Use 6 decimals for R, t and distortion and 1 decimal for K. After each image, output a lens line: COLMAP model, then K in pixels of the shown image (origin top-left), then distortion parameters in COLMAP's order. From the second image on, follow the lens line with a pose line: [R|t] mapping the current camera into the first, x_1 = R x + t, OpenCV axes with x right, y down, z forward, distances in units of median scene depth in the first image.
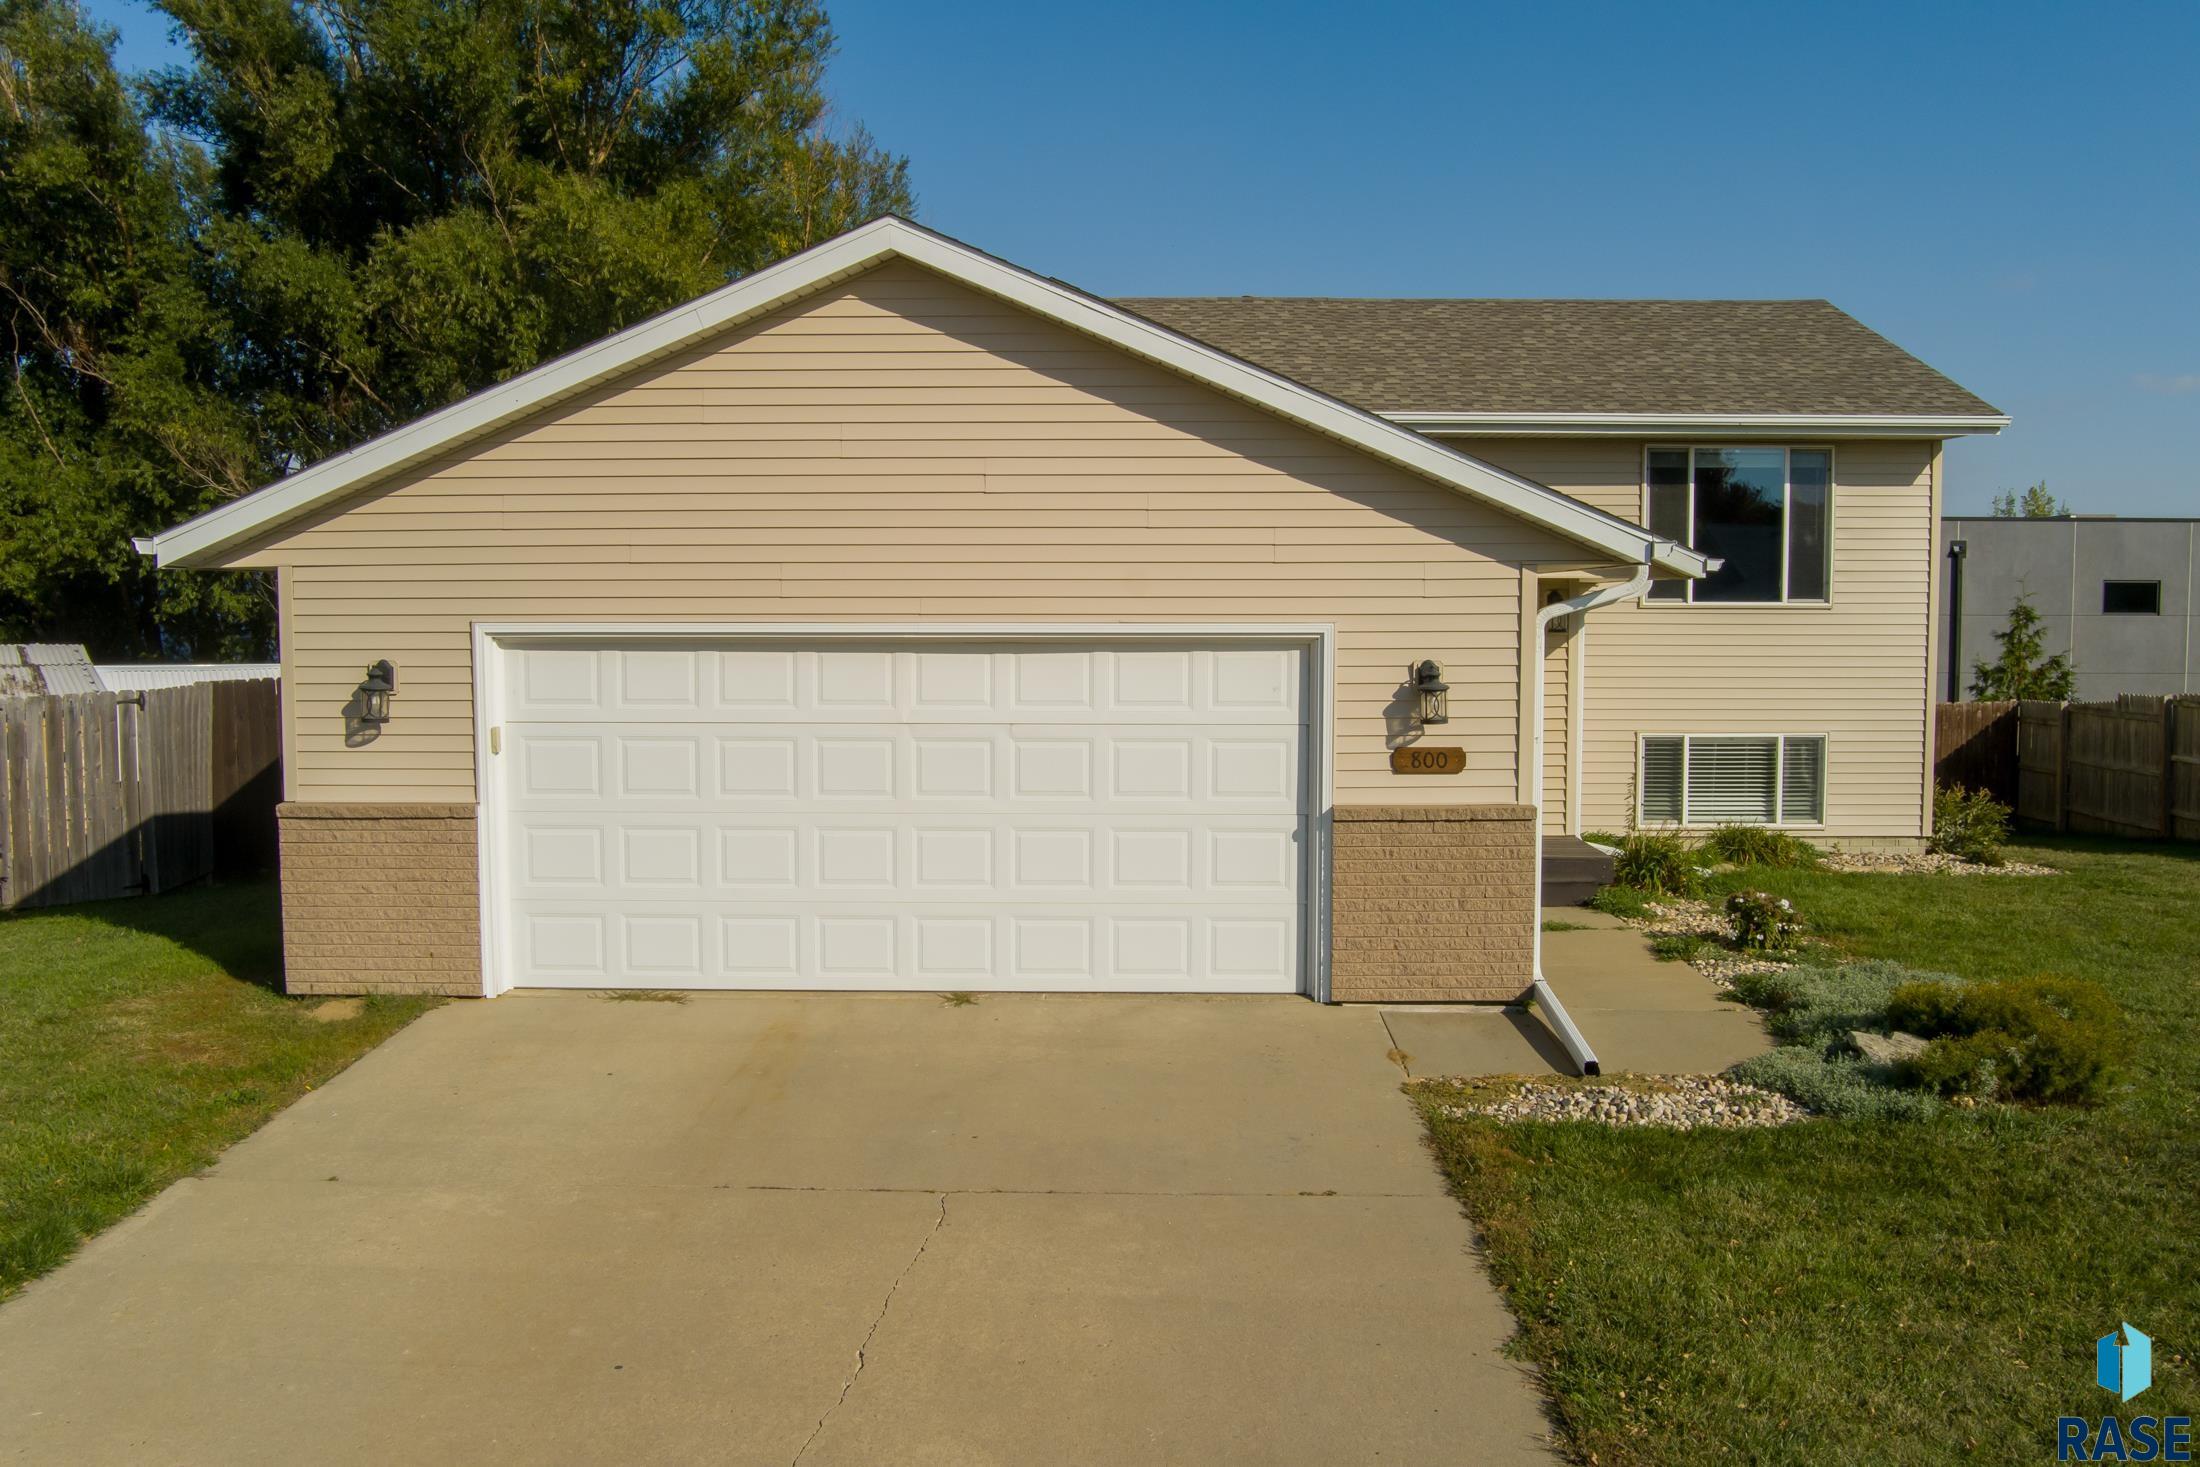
lens RADIAL K [[1766.7, 0, 1115.8], [0, 1766.7, 736.3], [0, 0, 1]] dist [-0.068509, 0.001054]
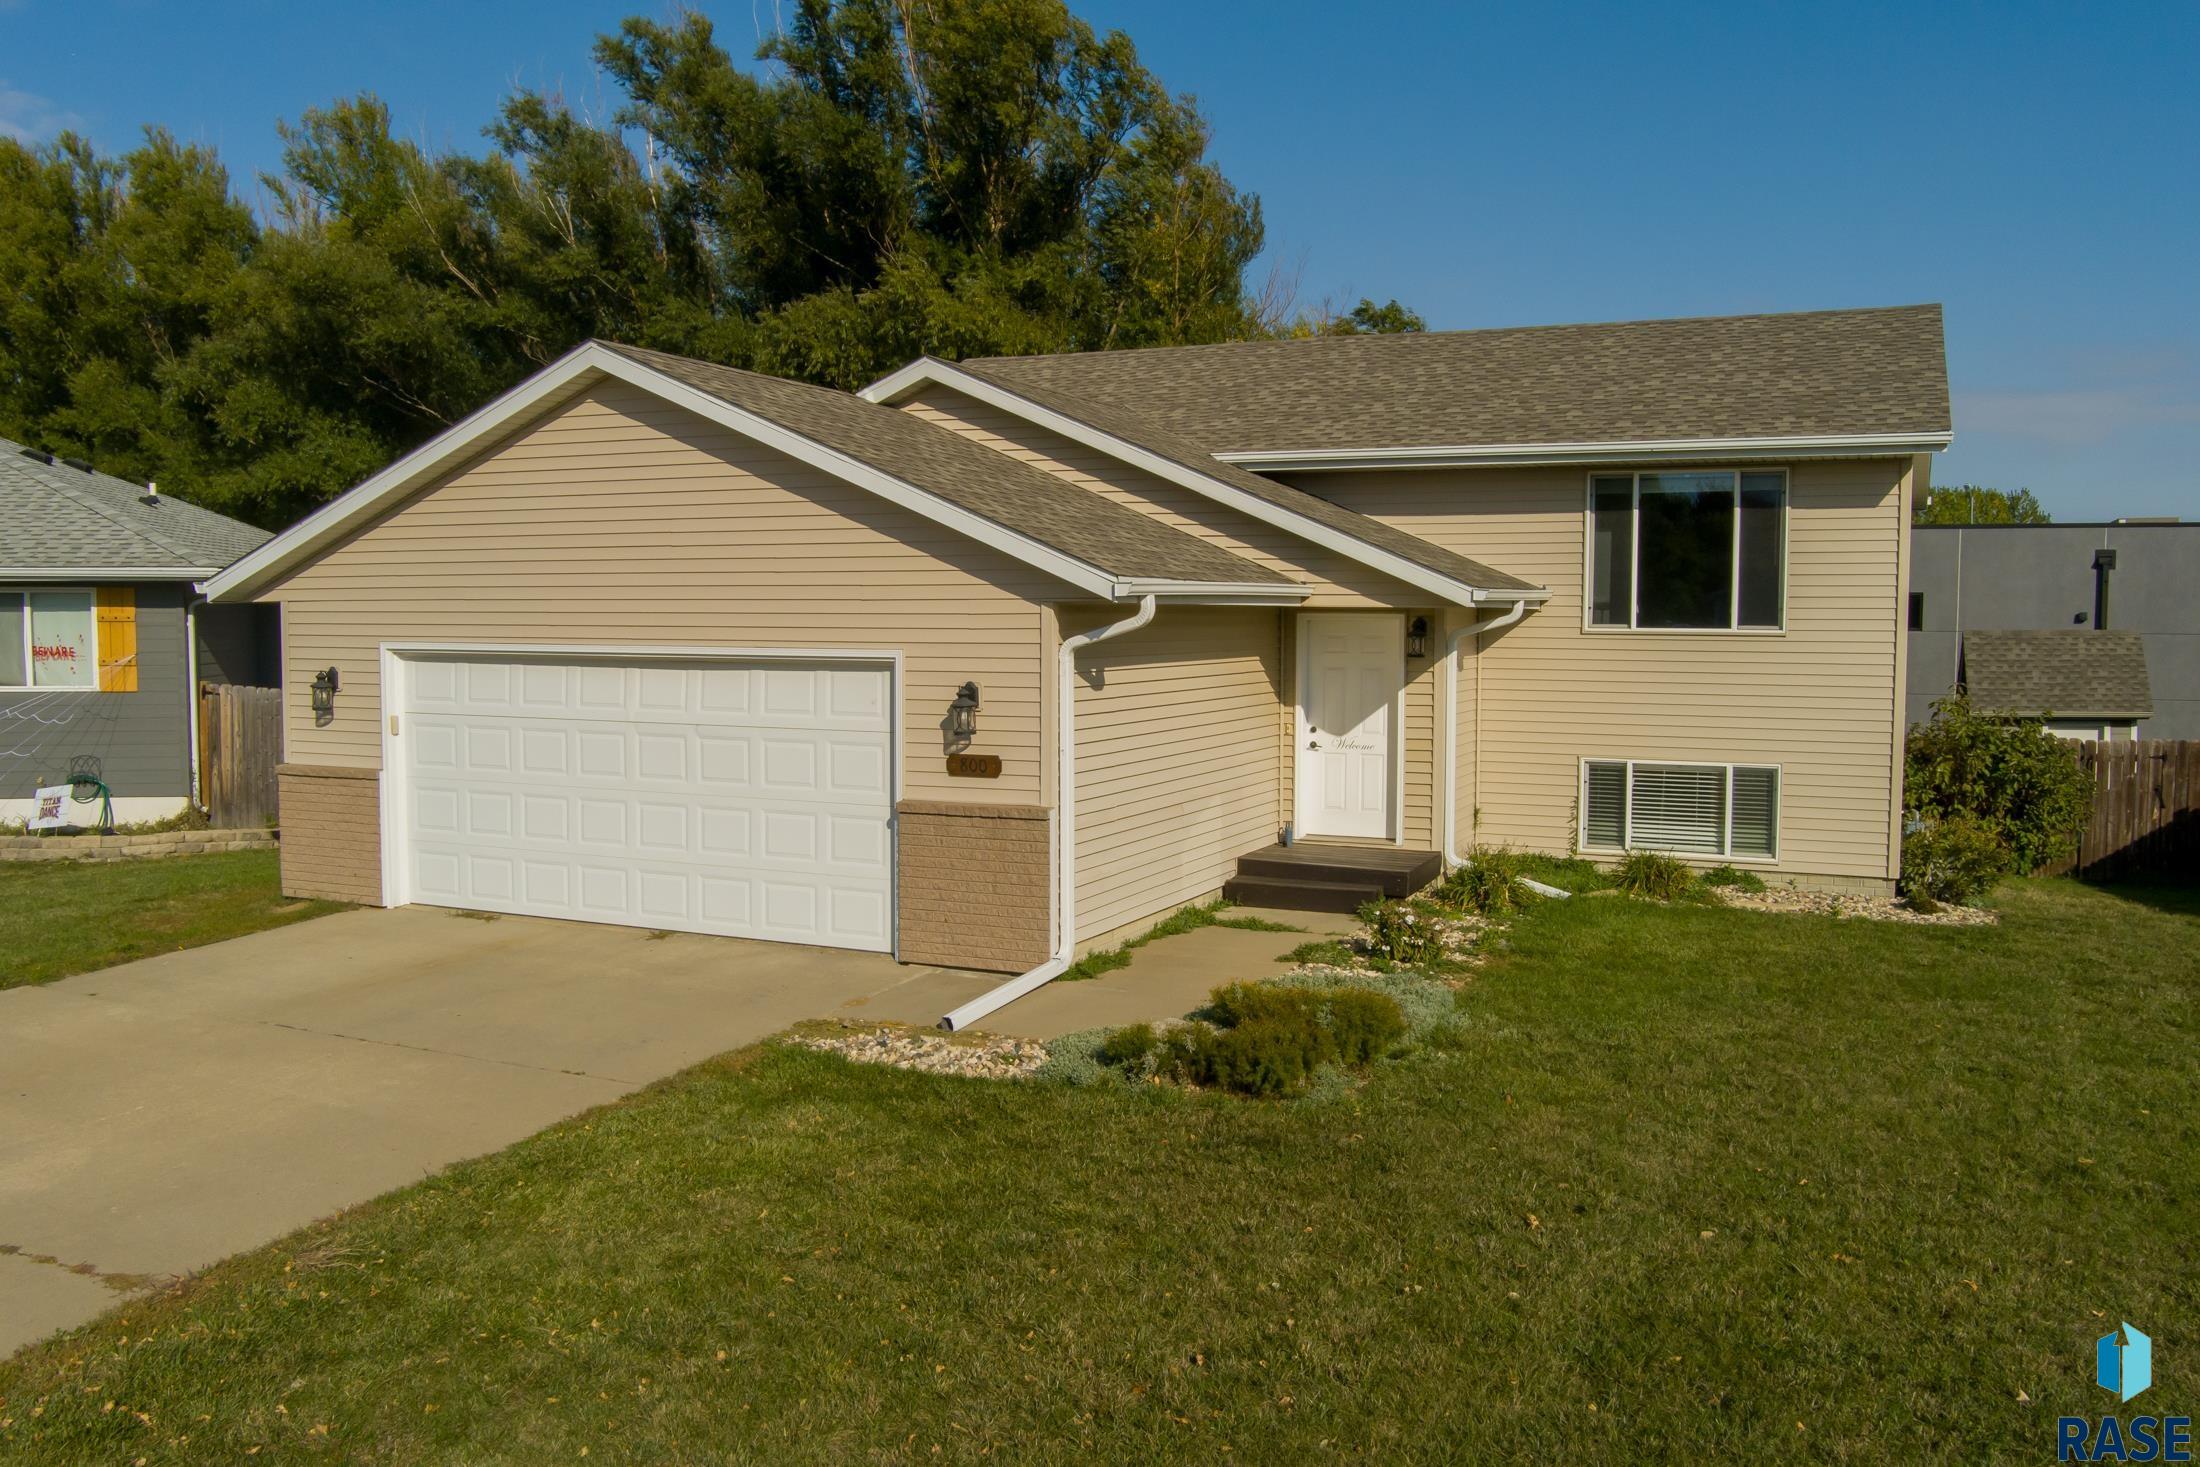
lens RADIAL K [[1766.7, 0, 1115.8], [0, 1766.7, 736.3], [0, 0, 1]] dist [-0.068509, 0.001054]
pose [[0.915985, 0.032645, -0.399882, 0.675278], [-0.034063, 0.999413, 0.003564, -0.012468], [0.399764, 0.010357, 0.916560, -0.049794]]
